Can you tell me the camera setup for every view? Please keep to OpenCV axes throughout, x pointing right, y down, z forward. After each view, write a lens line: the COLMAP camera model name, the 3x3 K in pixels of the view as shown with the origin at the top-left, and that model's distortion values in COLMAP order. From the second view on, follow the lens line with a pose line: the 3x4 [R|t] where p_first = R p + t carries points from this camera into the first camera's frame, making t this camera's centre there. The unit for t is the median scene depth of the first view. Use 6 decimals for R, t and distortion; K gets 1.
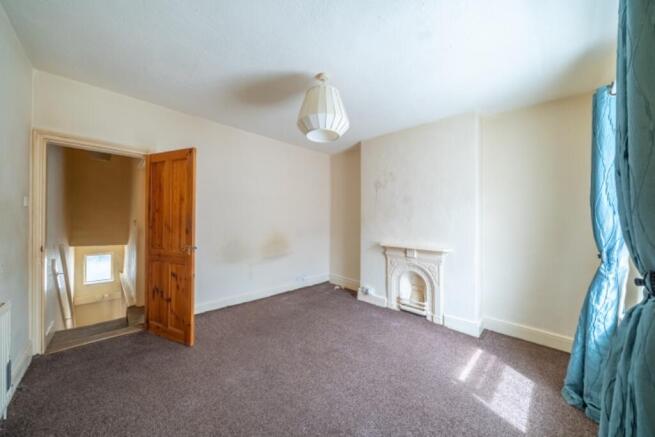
lens RADIAL K [[228.0, 0, 327.5], [0, 228.0, 218.5], [0, 0, 1]] dist [-0.000460, -0.000037]
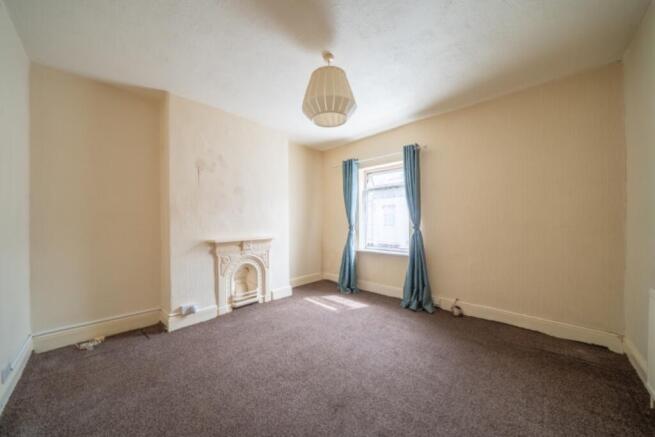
lens RADIAL K [[228.0, 0, 327.5], [0, 228.0, 218.5], [0, 0, 1]] dist [-0.000460, -0.000037]
pose [[-0.029240, 0.003564, 0.999566, -0.623140], [-0.002886, 0.999989, -0.003650, 0.038260], [-0.999568, -0.002992, -0.029230, 0.664129]]
